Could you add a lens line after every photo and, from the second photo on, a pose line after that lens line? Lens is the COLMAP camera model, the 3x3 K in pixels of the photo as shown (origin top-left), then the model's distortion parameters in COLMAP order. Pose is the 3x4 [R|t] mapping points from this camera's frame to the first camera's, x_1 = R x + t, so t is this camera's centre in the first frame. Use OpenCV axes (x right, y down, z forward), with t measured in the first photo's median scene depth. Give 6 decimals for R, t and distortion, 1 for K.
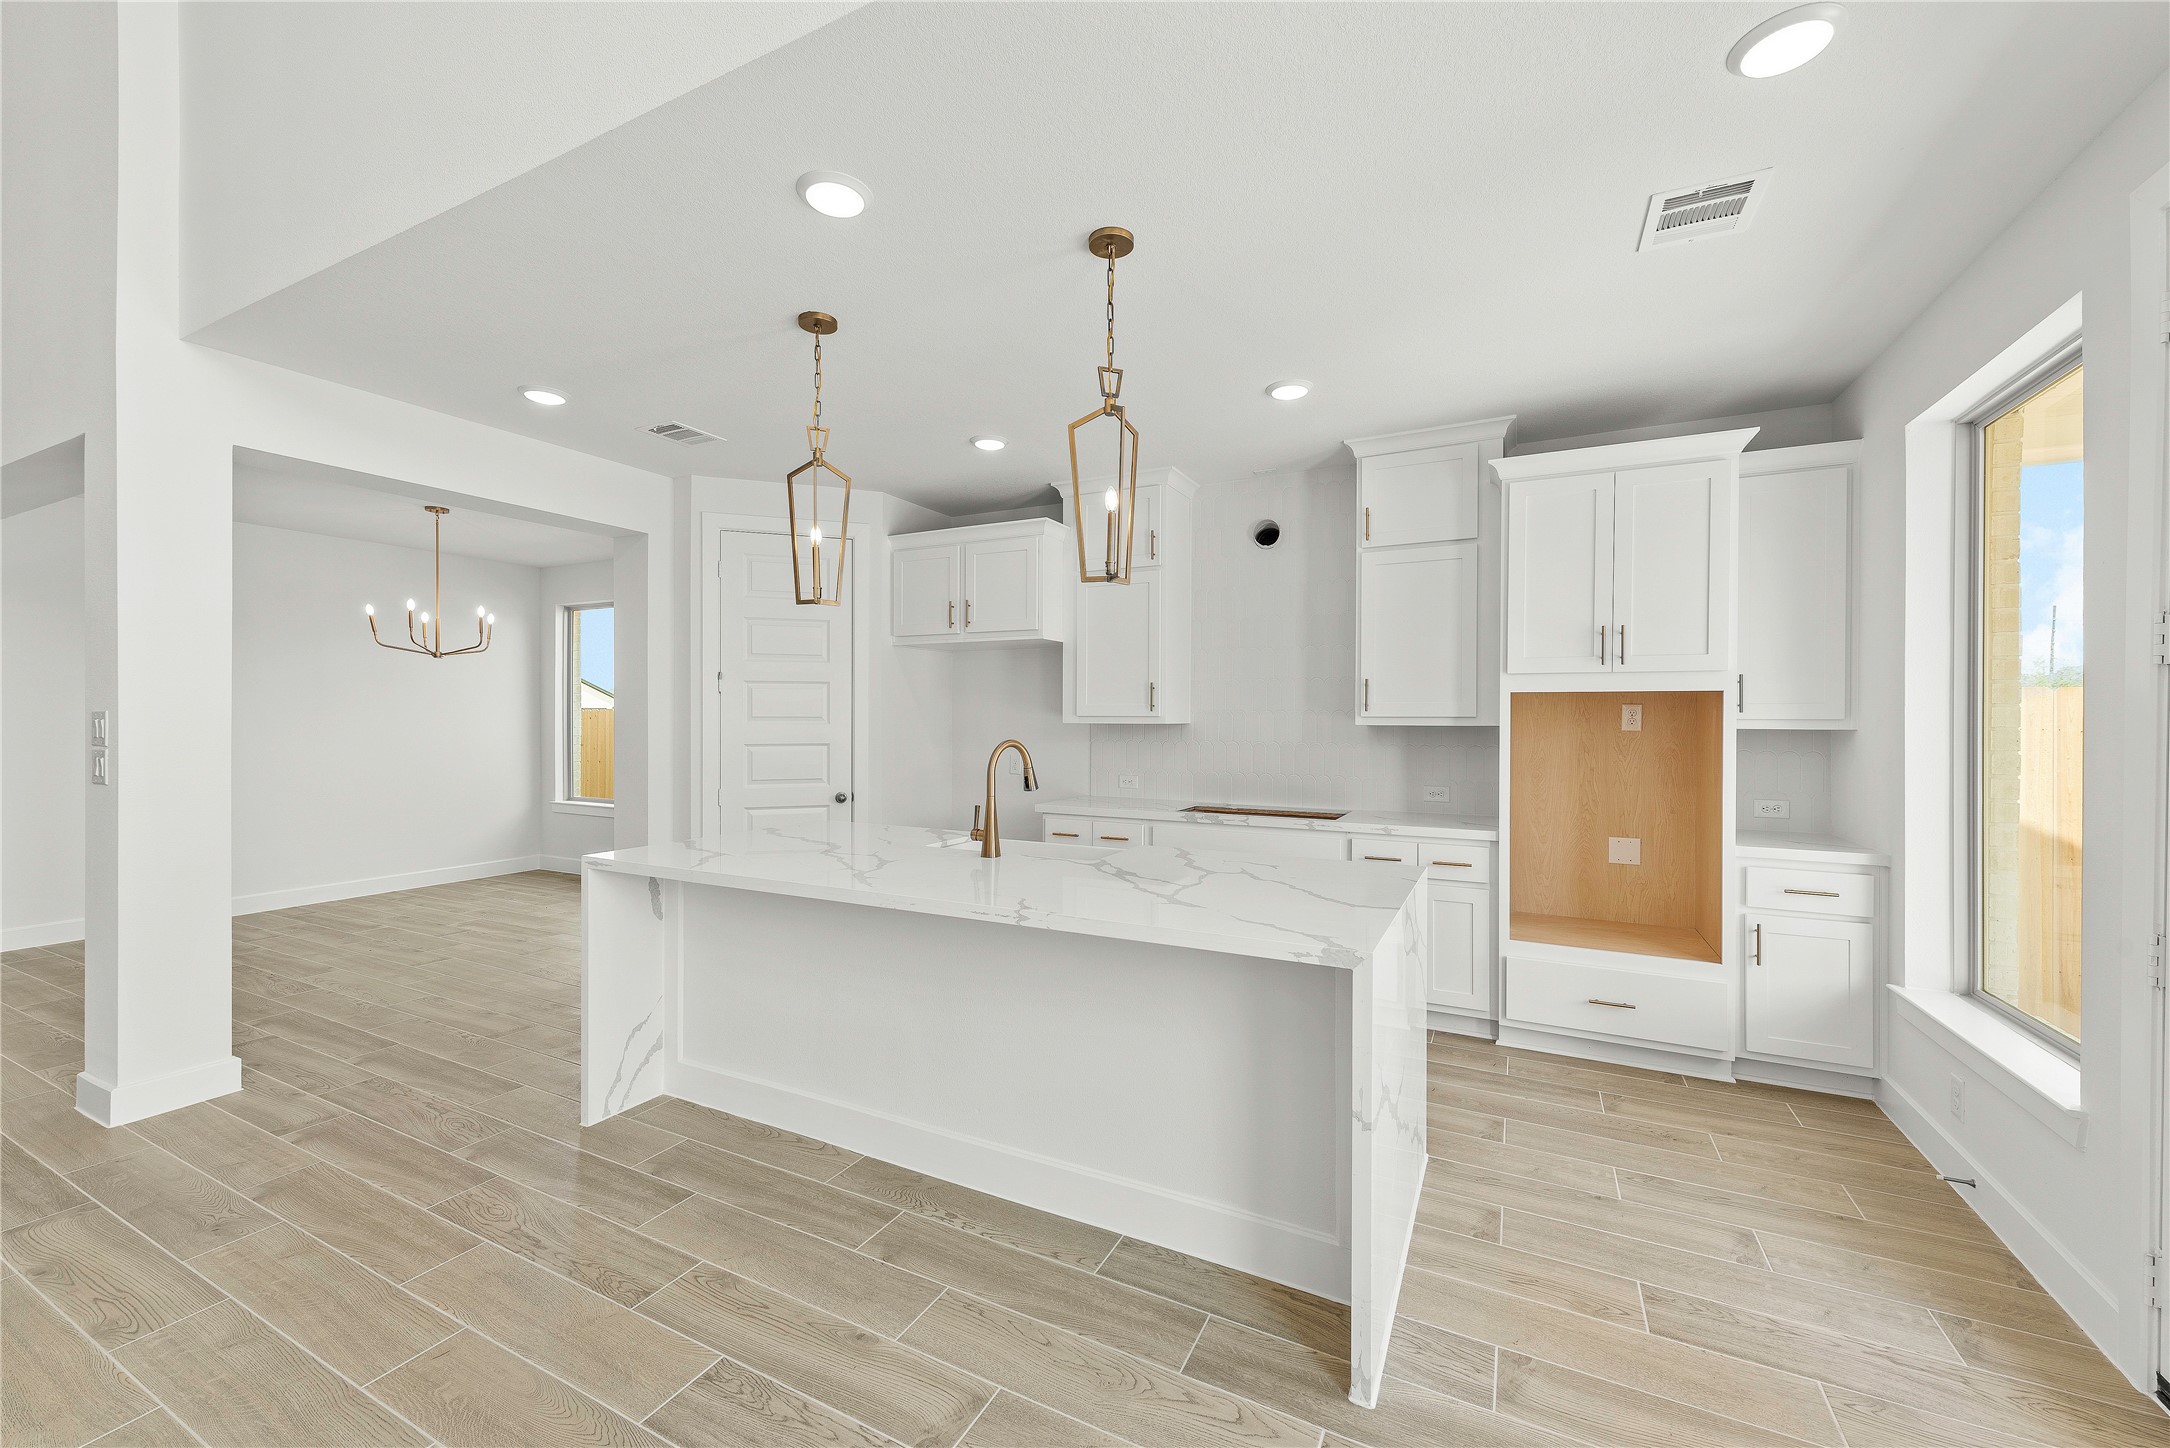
lens RADIAL K [[849.8, 0, 1084.8], [0, 849.8, 719.3], [0, 0, 1]] dist [0.011913, -0.002961]
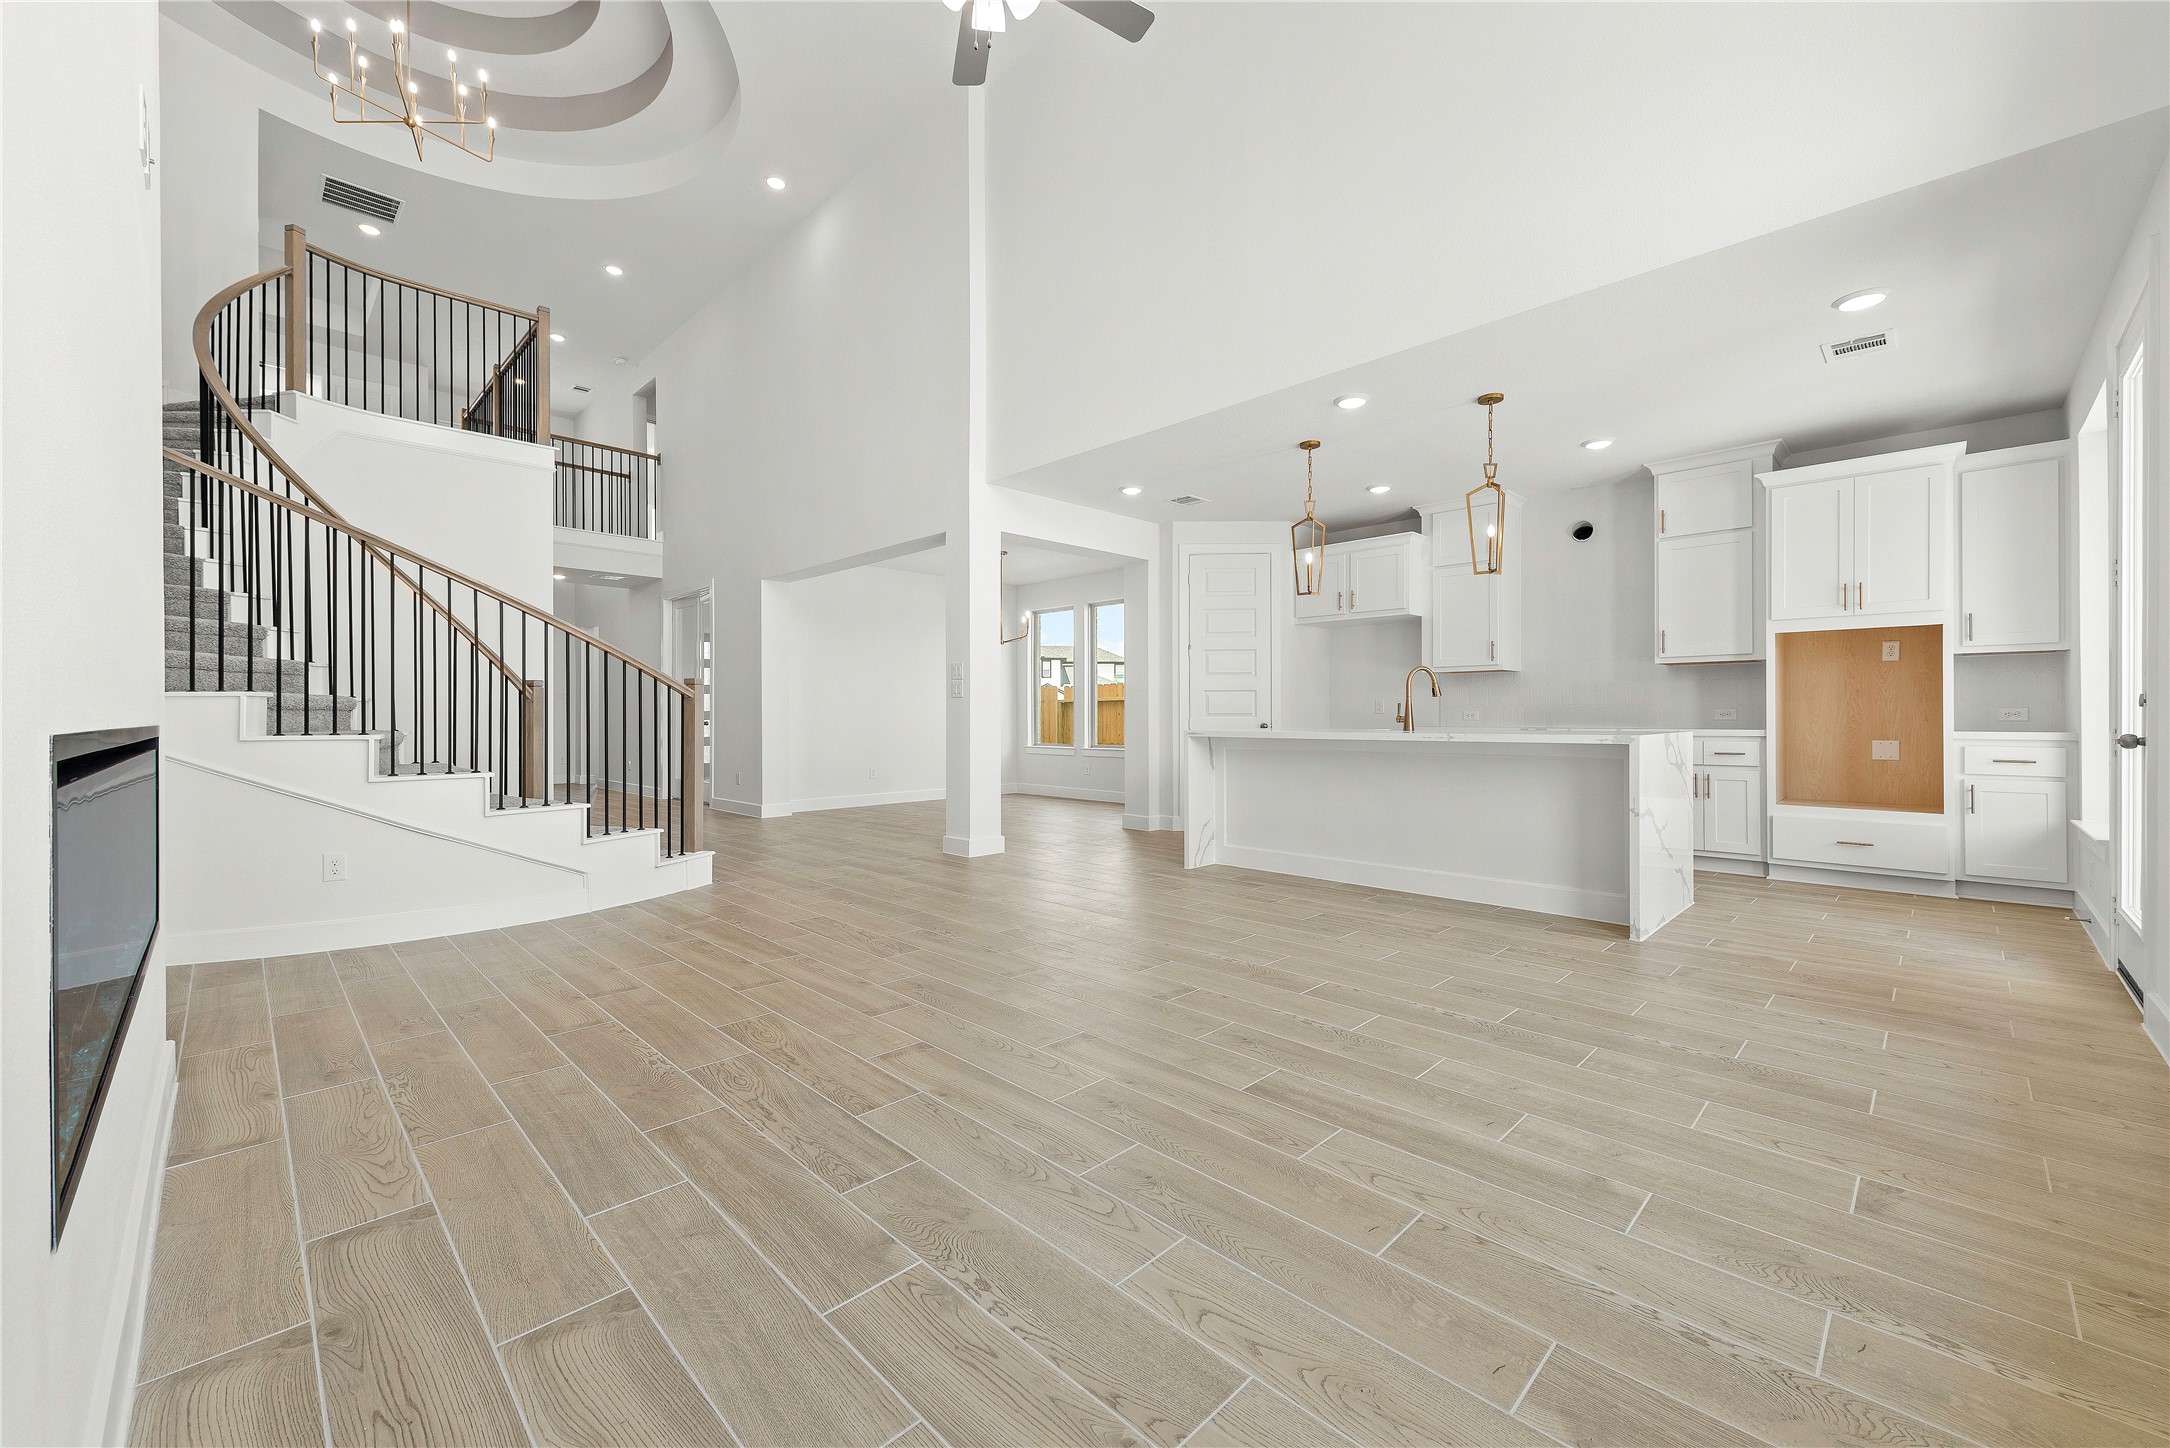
lens RADIAL K [[849.8, 0, 1087.3], [0, 849.8, 714.7], [0, 0, 1]] dist [0.011913, -0.002961]
pose [[0.951049, -0.006740, -0.308967, -0.179303], [0.006237, 0.999977, -0.002617, 0.113351], [0.308978, 0.000562, 0.951069, -0.814886]]
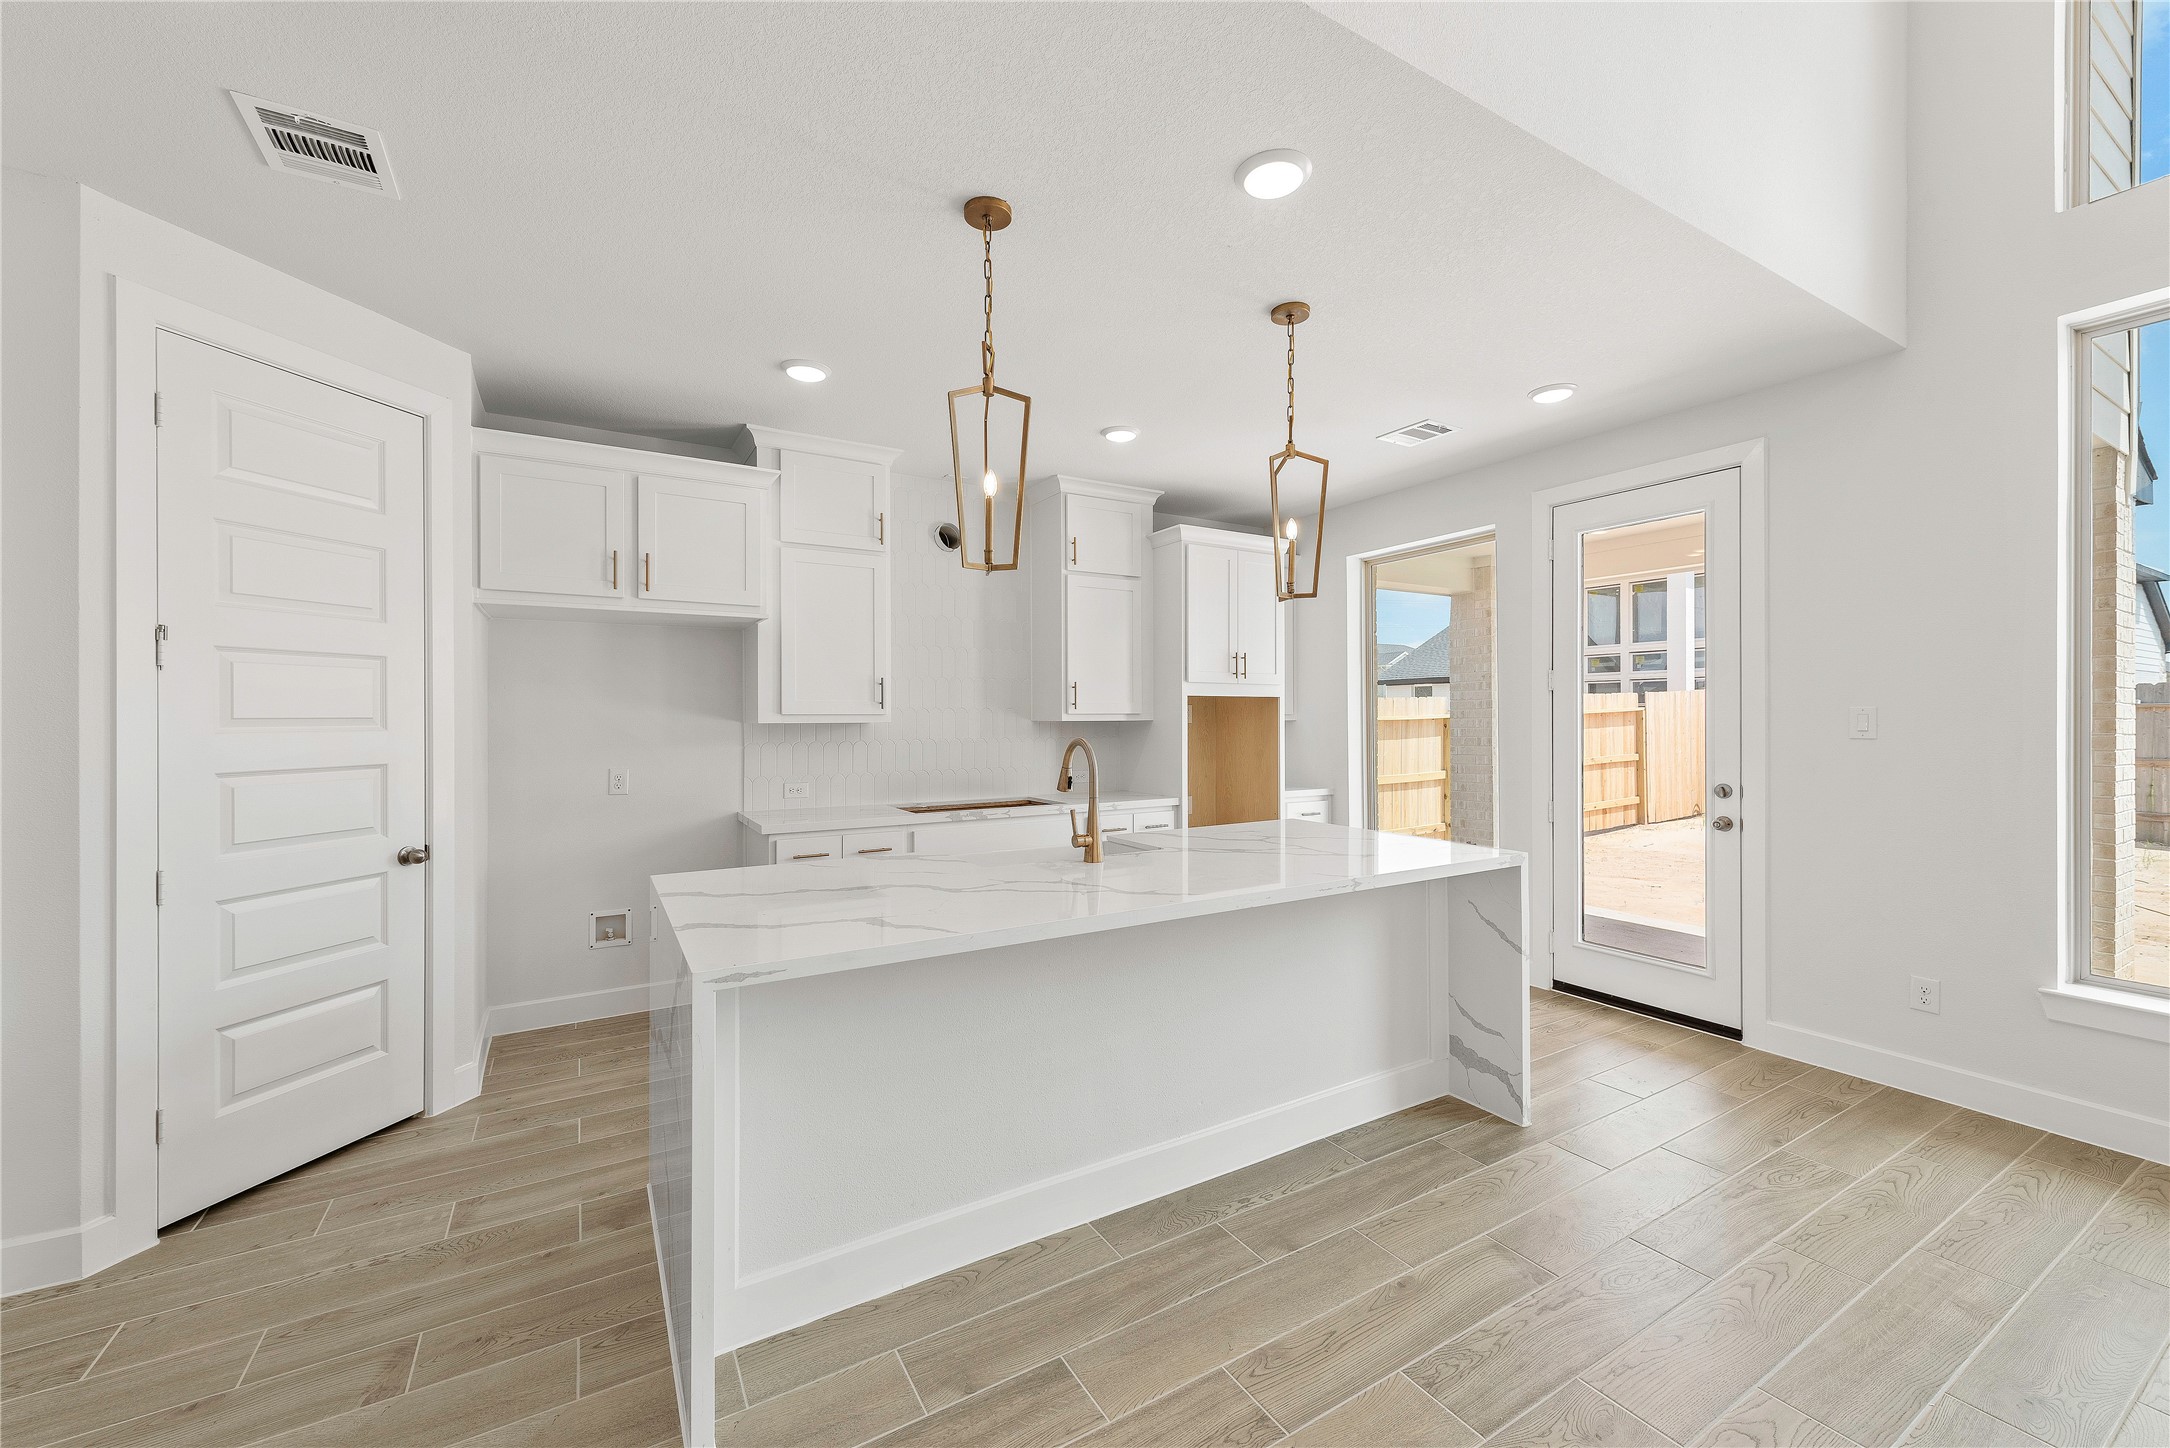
lens RADIAL K [[849.8, 0, 1086.8], [0, 849.8, 715.8], [0, 0, 1]] dist [0.011913, -0.002961]
pose [[0.531172, -0.004859, 0.847250, -0.817944], [0.006548, 0.999977, 0.001630, -0.002766], [-0.847239, 0.004682, 0.531192, 0.446108]]
